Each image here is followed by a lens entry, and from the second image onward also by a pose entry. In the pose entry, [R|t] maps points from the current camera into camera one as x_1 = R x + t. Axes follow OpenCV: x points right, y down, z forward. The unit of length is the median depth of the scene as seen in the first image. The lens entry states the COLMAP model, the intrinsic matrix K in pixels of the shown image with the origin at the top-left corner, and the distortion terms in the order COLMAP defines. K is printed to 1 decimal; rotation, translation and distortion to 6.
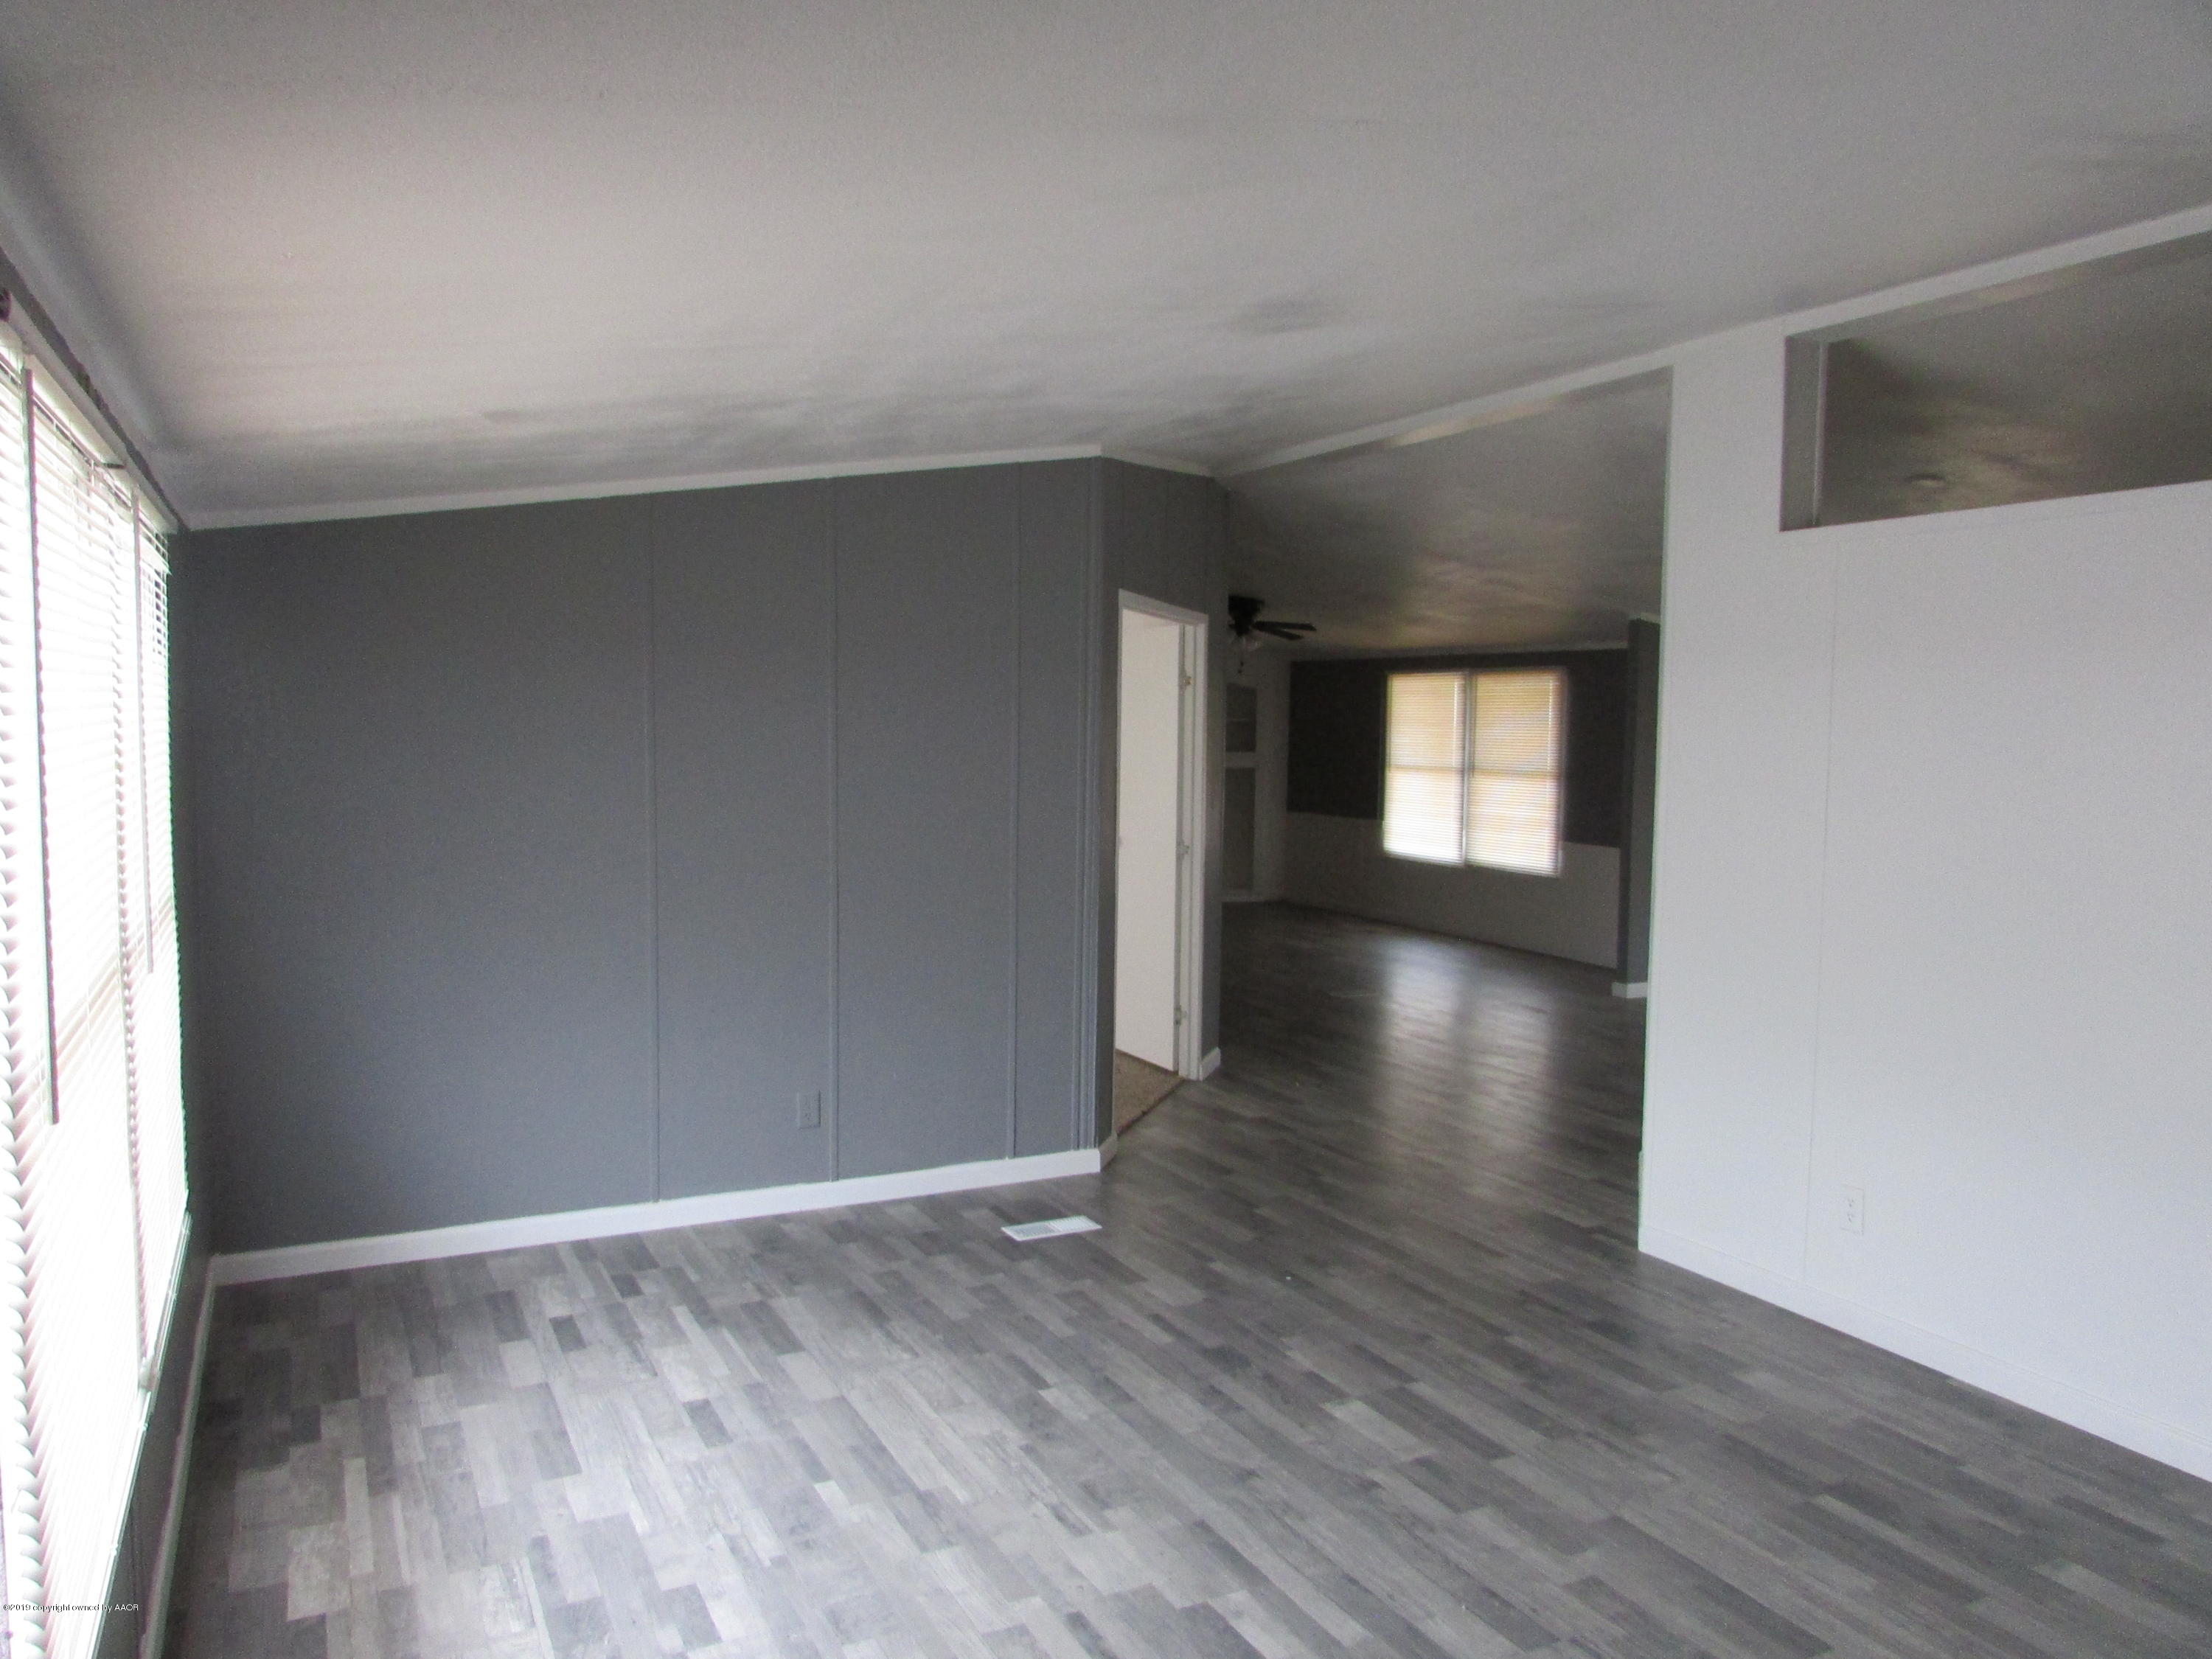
lens RADIAL K [[1548.2, 0, 1083.2], [0, 1548.2, 916.0], [0, 0, 1]] dist [-0.015506, -0.010722]
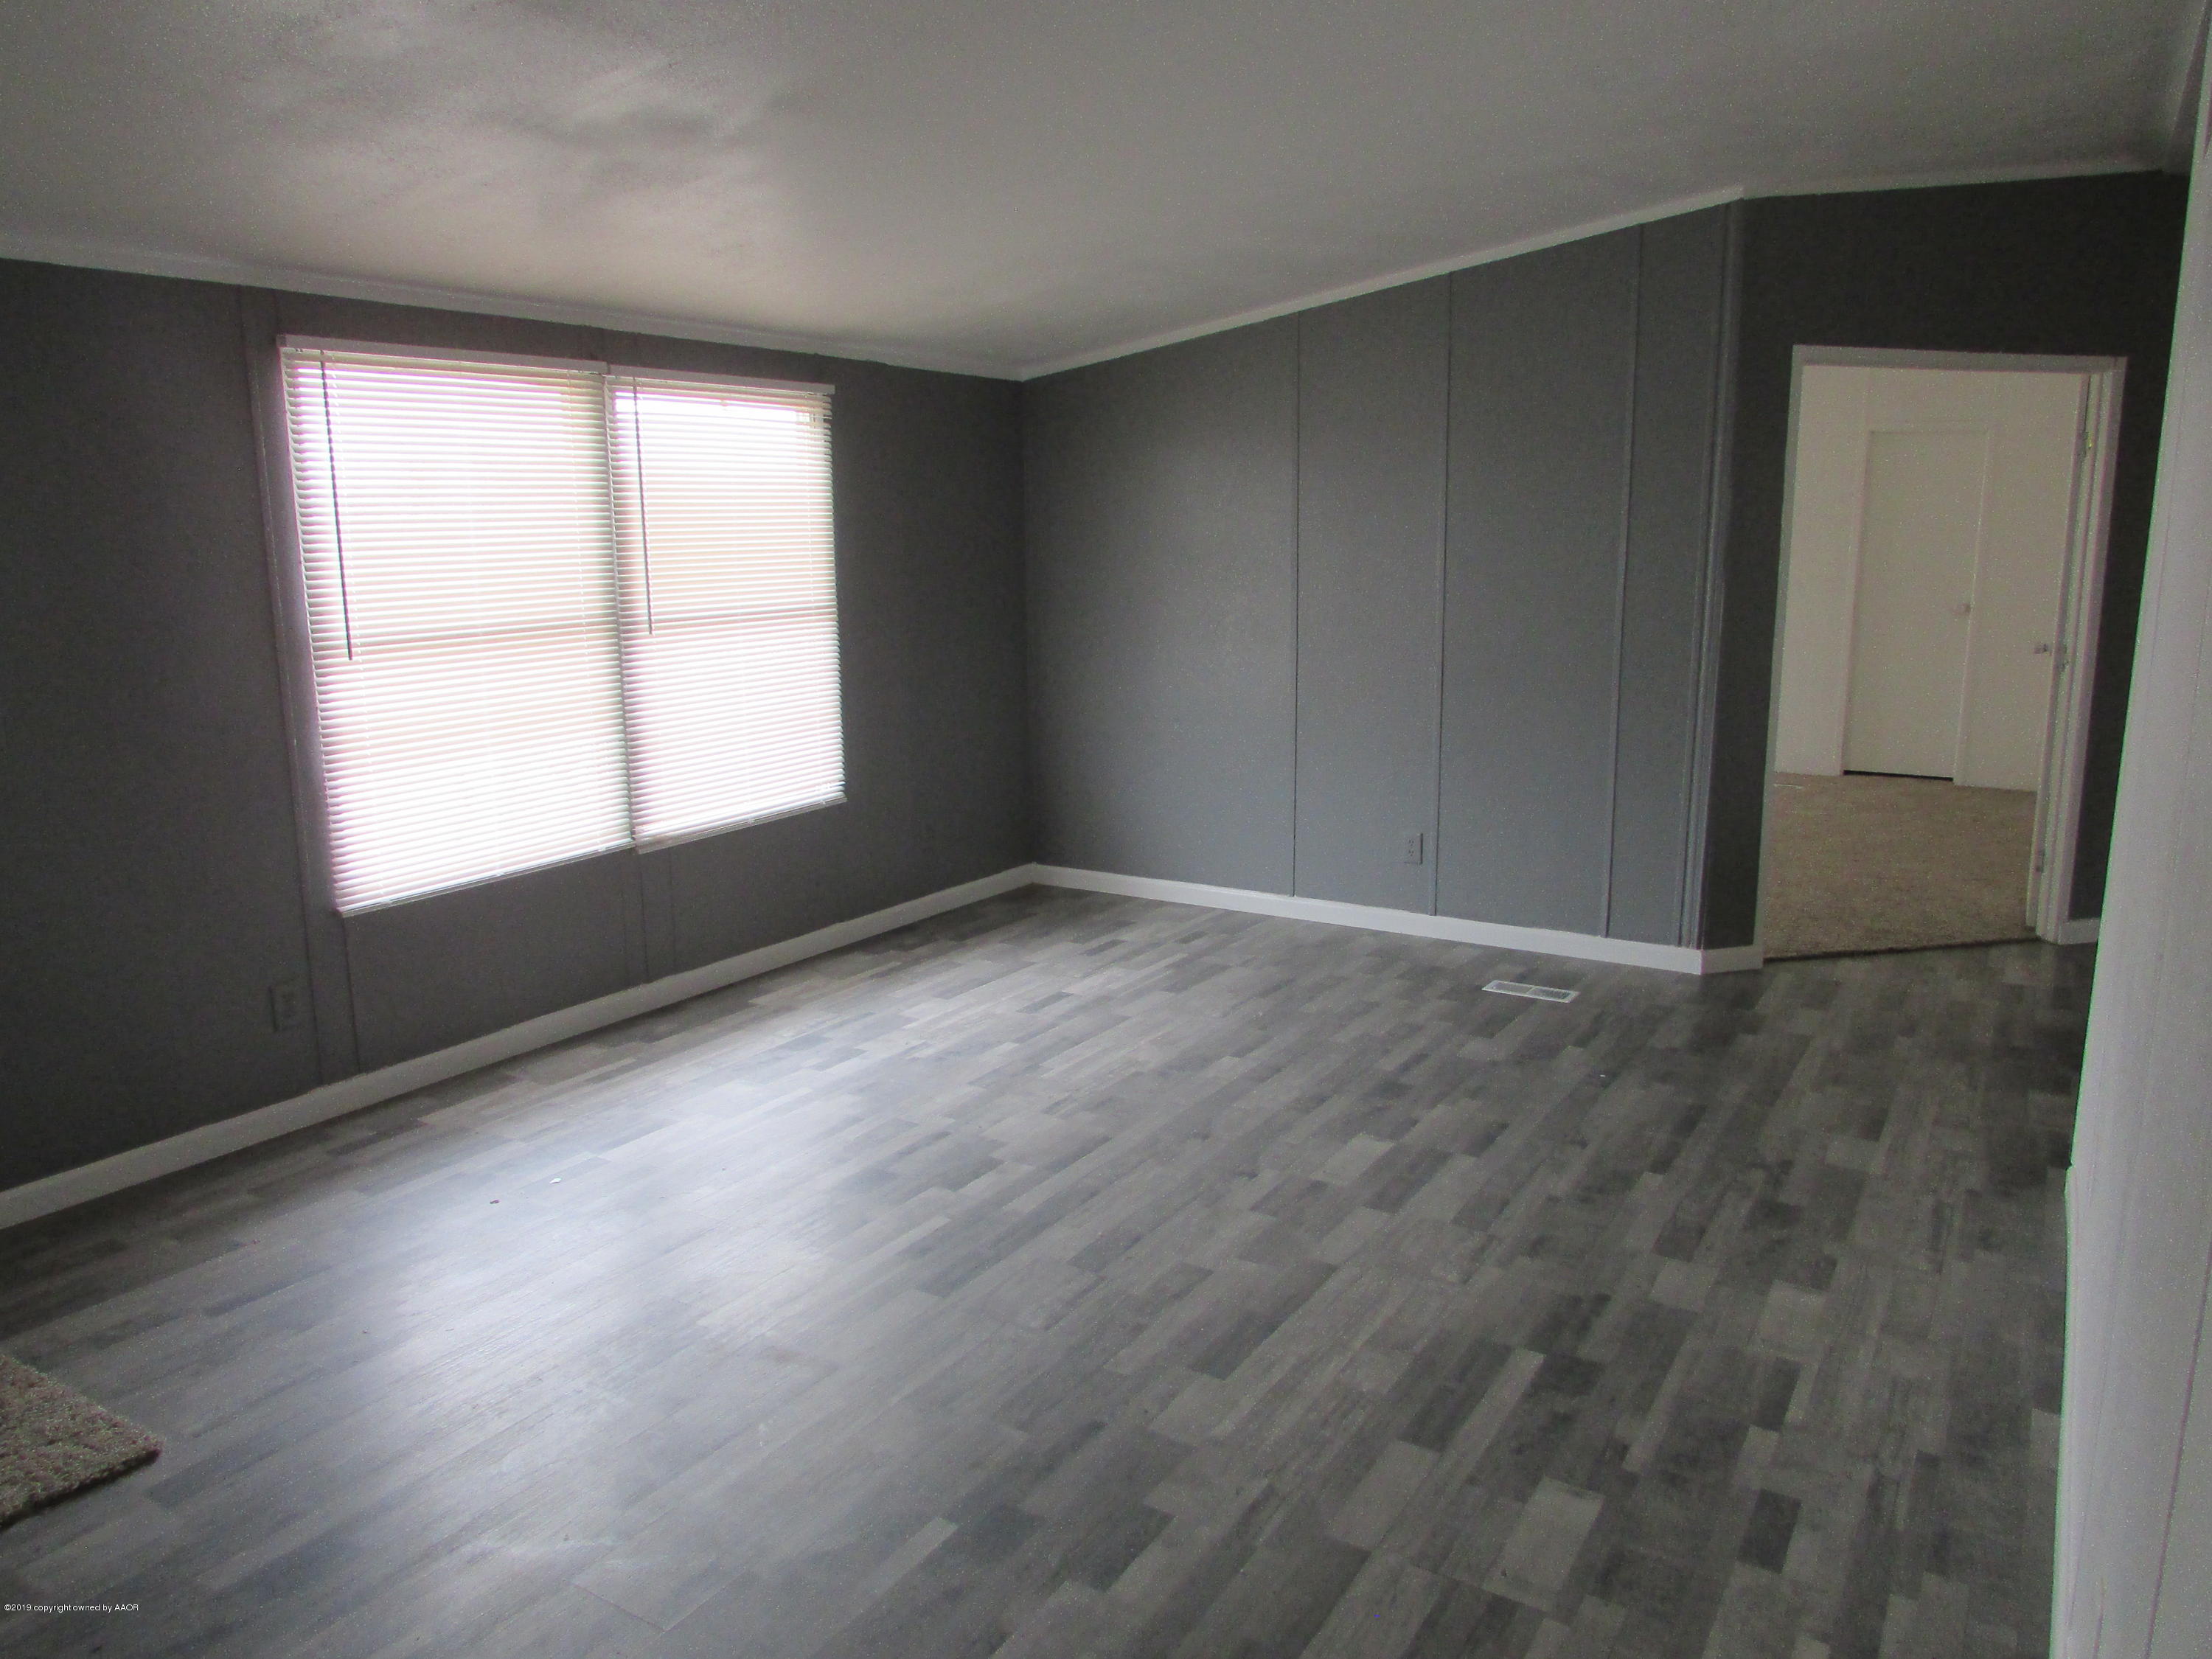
lens RADIAL K [[1548.2, 0, 1097.8], [0, 1548.2, 849.6], [0, 0, 1]] dist [-0.015506, -0.010722]
pose [[0.530816, 0.162021, -0.831855, 0.863425], [-0.094222, 0.986753, 0.132066, -0.002115], [0.842233, 0.008276, 0.539050, 0.252961]]
